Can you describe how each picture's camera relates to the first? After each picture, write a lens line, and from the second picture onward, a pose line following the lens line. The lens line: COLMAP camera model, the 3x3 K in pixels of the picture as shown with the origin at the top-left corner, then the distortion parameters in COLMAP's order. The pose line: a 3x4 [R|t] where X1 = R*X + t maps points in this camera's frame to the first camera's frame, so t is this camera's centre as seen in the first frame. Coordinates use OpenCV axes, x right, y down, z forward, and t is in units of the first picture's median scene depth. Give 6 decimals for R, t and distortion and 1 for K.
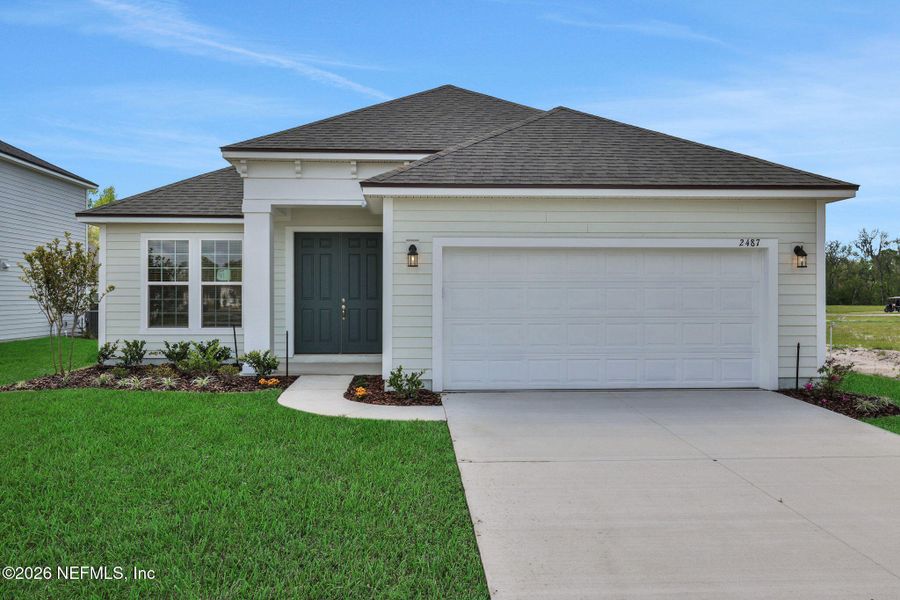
lens RADIAL K [[413.8, 0, 450.0], [0, 413.8, 300.0], [0, 0, 1]] dist [-0.000934, -0.000087]
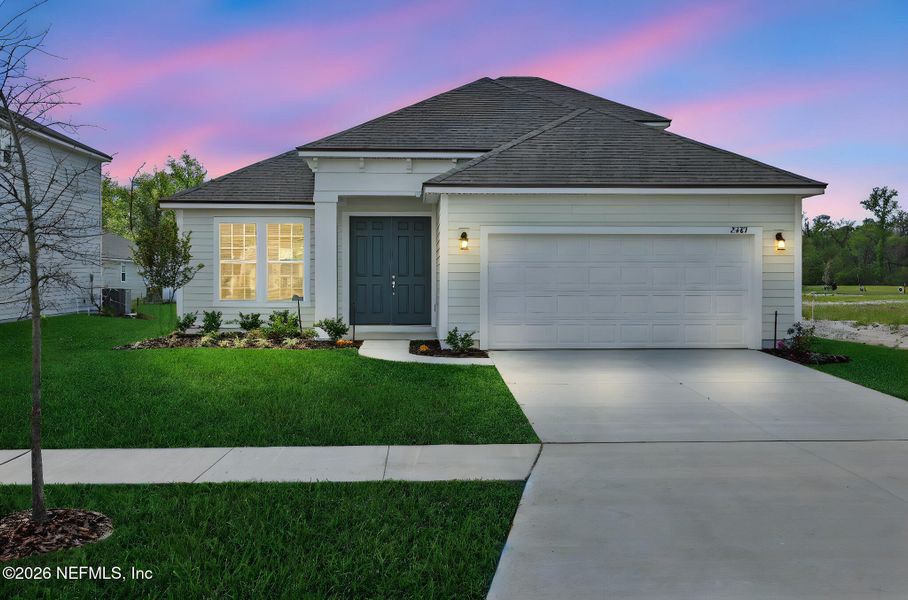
lens RADIAL K [[582.3, 0, 447.8], [0, 582.3, 277.4], [0, 0, 1]] dist [0.038869, 0.000460]
pose [[0.999932, 0.002307, -0.011427, -0.103937], [-0.002373, 0.999981, -0.005754, 0.011929], [0.011414, 0.005781, 0.999918, -0.660223]]
